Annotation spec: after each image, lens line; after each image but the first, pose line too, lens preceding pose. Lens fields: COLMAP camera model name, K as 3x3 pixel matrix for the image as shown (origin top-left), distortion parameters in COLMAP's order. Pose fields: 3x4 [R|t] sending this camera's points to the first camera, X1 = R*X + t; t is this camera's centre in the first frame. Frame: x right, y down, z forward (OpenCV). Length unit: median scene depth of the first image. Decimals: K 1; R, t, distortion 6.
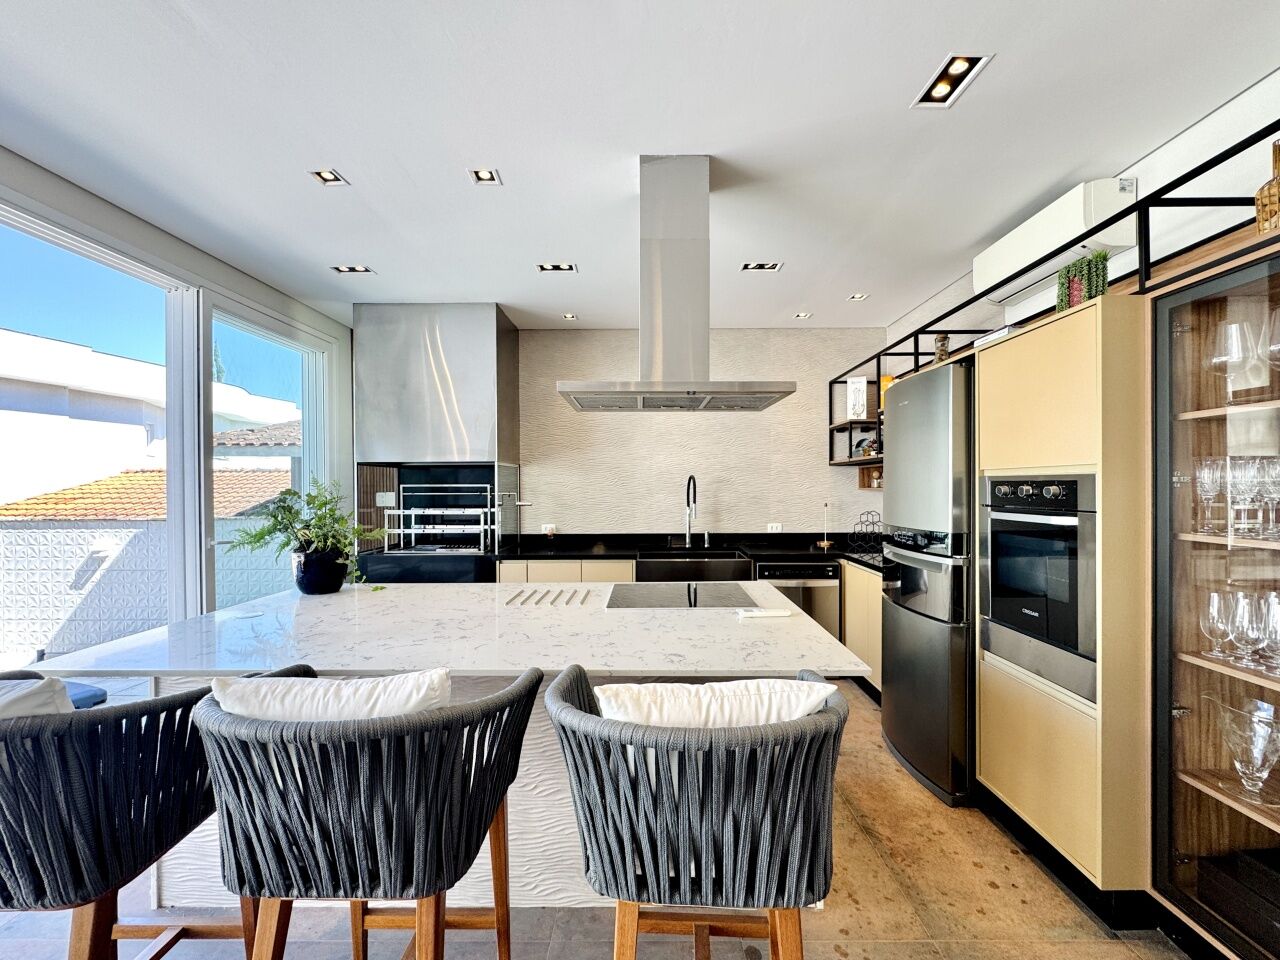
lens RADIAL K [[522.3, 0, 642.3], [0, 522.3, 488.1], [0, 0, 1]] dist [-0.000171, -0.000006]
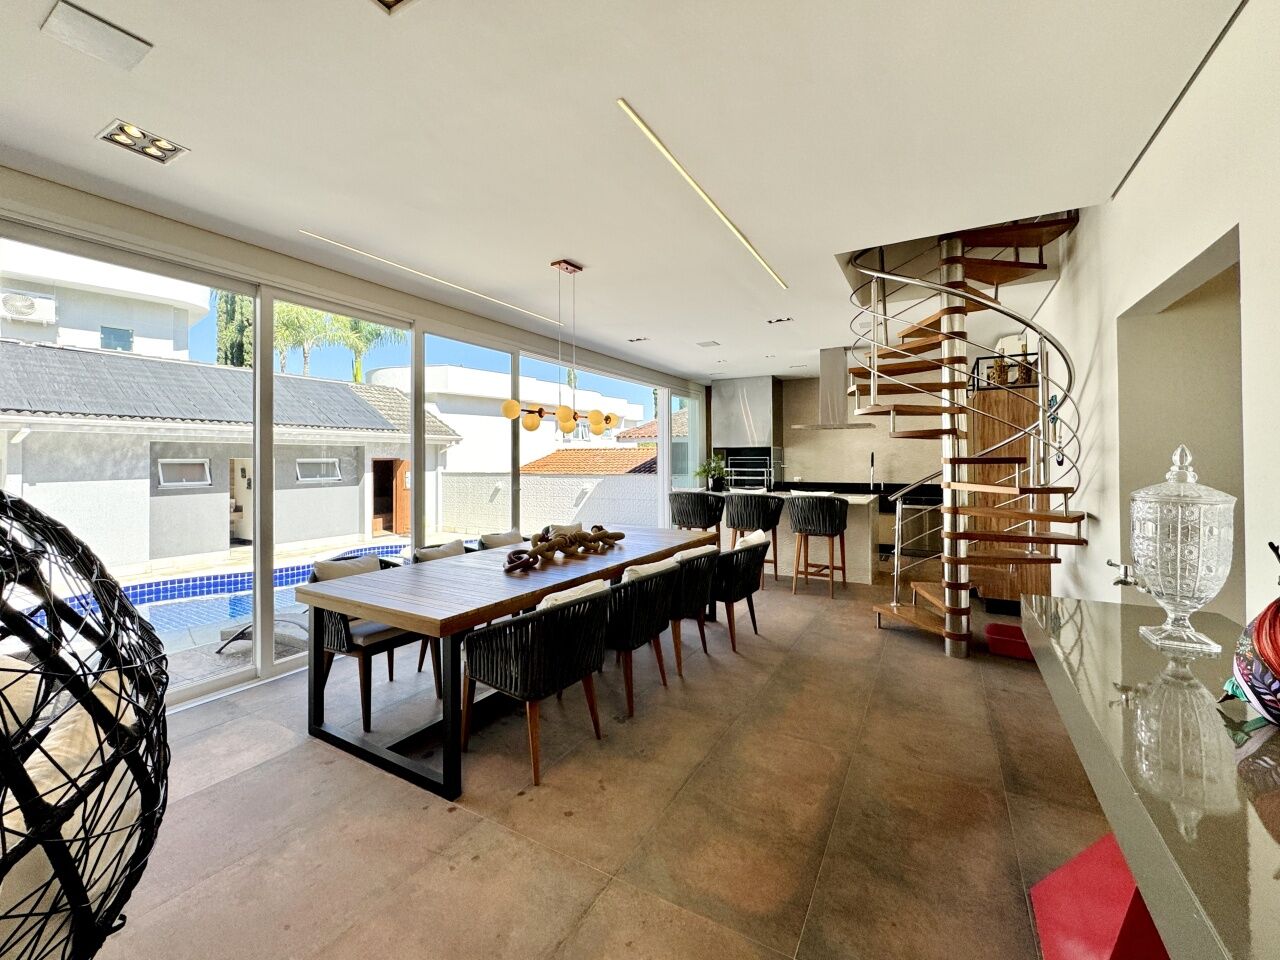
lens RADIAL K [[517.8, 0, 641.1], [0, 517.8, 455.9], [0, 0, 1]] dist [0.001369, 0.000335]
pose [[0.872635, -0.001461, -0.488371, 0.252199], [-0.003506, 0.999951, -0.009256, 0.008226], [0.488360, 0.009789, 0.872587, -0.971636]]
